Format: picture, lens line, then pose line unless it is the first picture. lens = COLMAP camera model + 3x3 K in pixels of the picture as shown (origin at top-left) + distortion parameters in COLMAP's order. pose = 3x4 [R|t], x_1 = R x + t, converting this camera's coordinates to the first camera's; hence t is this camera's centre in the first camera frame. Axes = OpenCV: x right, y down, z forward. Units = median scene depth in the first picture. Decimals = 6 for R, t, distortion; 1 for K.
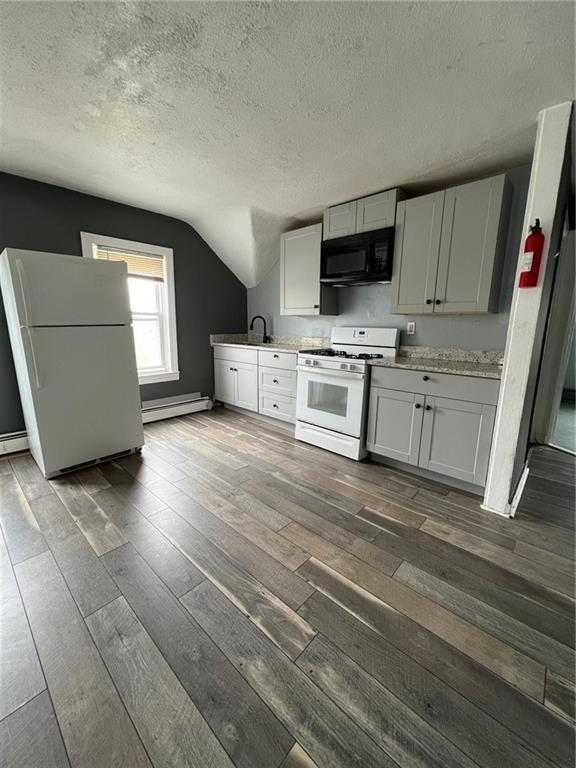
lens RADIAL K [[307.7, 0, 288.0], [0, 307.7, 384.0], [0, 0, 1]] dist [0.000090, 0.000051]
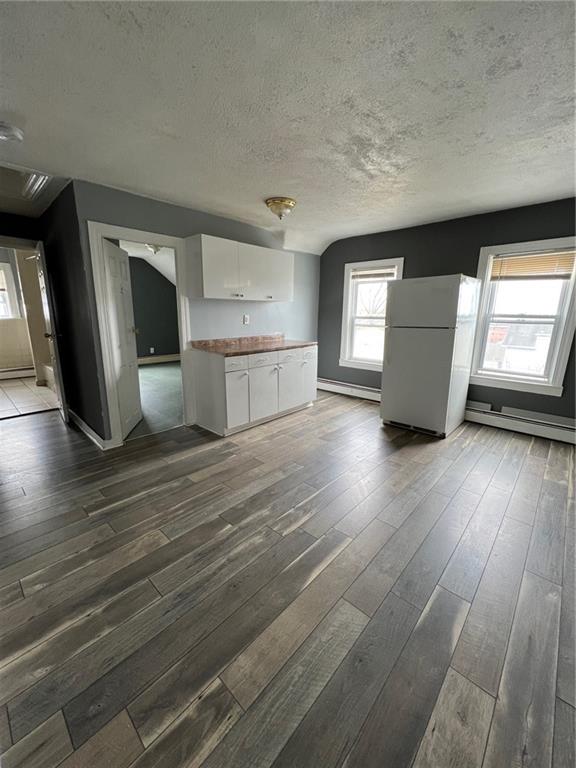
lens RADIAL K [[307.7, 0, 288.0], [0, 307.7, 384.0], [0, 0, 1]] dist [0.000090, 0.000051]
pose [[-0.009525, 0.215010, -0.976565, 1.199413], [-0.206594, 0.955116, 0.212302, -0.192365], [0.978380, 0.203775, 0.035322, 0.700159]]
